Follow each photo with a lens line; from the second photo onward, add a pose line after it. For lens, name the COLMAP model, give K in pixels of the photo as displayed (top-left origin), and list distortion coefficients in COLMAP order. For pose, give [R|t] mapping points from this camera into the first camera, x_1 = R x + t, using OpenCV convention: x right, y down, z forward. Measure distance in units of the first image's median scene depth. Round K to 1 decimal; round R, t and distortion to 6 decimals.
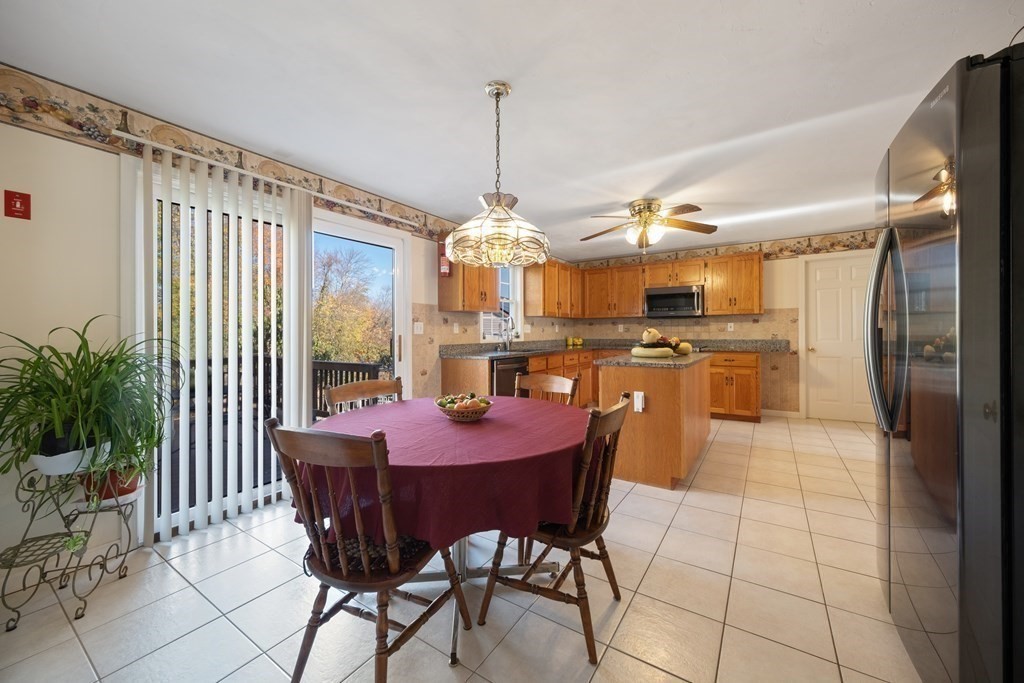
lens RADIAL K [[386.3, 0, 516.6], [0, 386.3, 334.8], [0, 0, 1]] dist [0.003942, 0.000709]
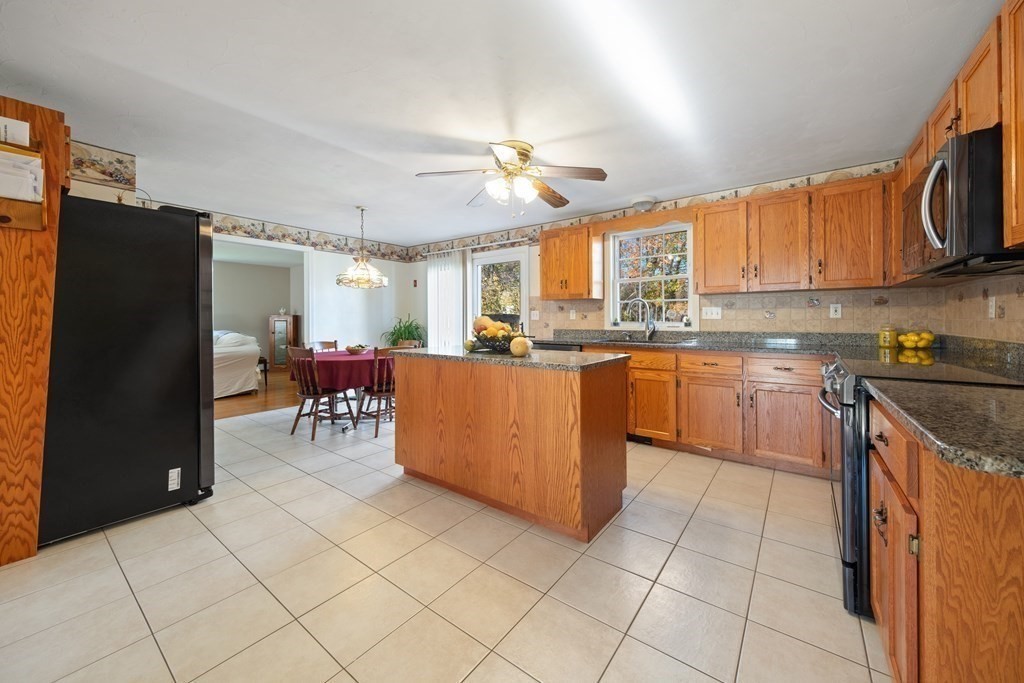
lens RADIAL K [[386.3, 0, 498.6], [0, 386.3, 323.4], [0, 0, 1]] dist [0.003942, 0.000709]
pose [[-0.103182, 0.016947, -0.994518, 0.775270], [-0.003114, 0.999844, 0.017361, -0.008911], [0.994658, 0.004888, -0.103113, 0.737954]]
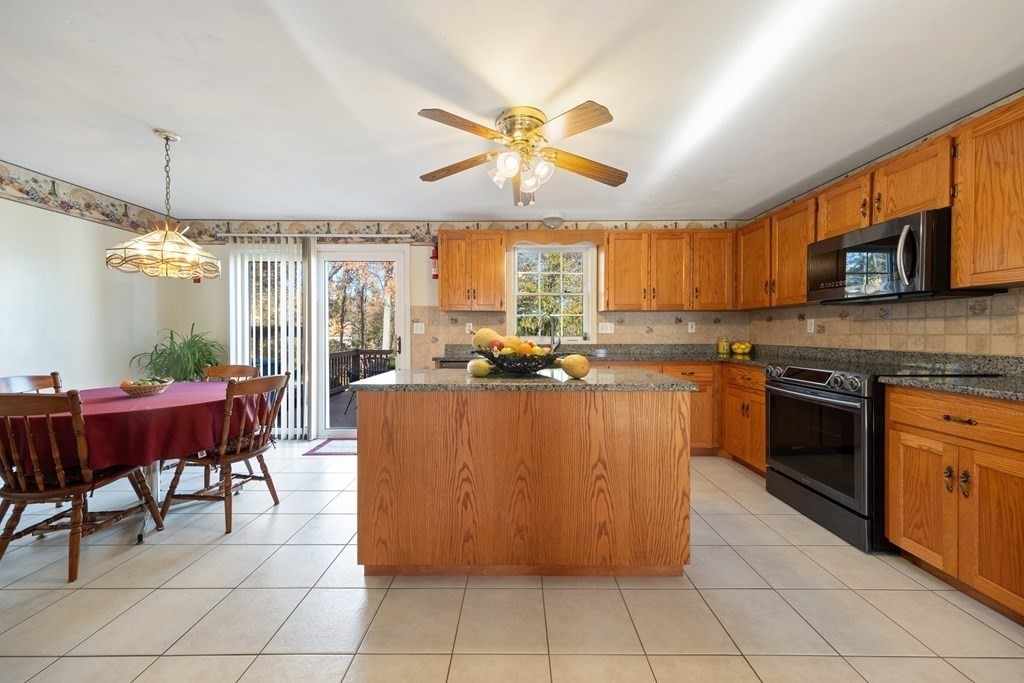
lens RADIAL K [[386.3, 0, 519.1], [0, 386.3, 337.5], [0, 0, 1]] dist [0.003942, 0.000709]
pose [[0.530393, 0.016589, -0.847589, 0.609455], [-0.008887, 0.999862, 0.014008, -0.006432], [0.847705, 0.000103, 0.530468, 0.478294]]
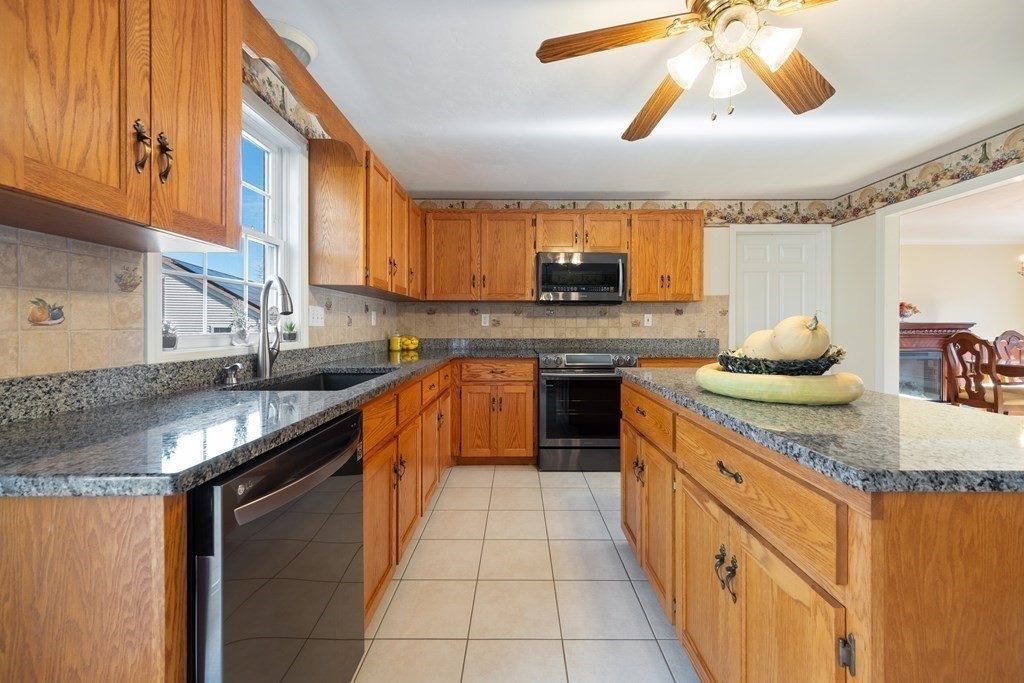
lens RADIAL K [[418.0, 0, 524.9], [0, 418.0, 326.5], [0, 0, 1]] dist [-0.001453, -0.000089]
pose [[0.837112, 0.007310, 0.546982, -0.030256], [-0.002267, 0.999948, -0.009893, -0.001500], [-0.547026, 0.007042, 0.837086, 0.535577]]
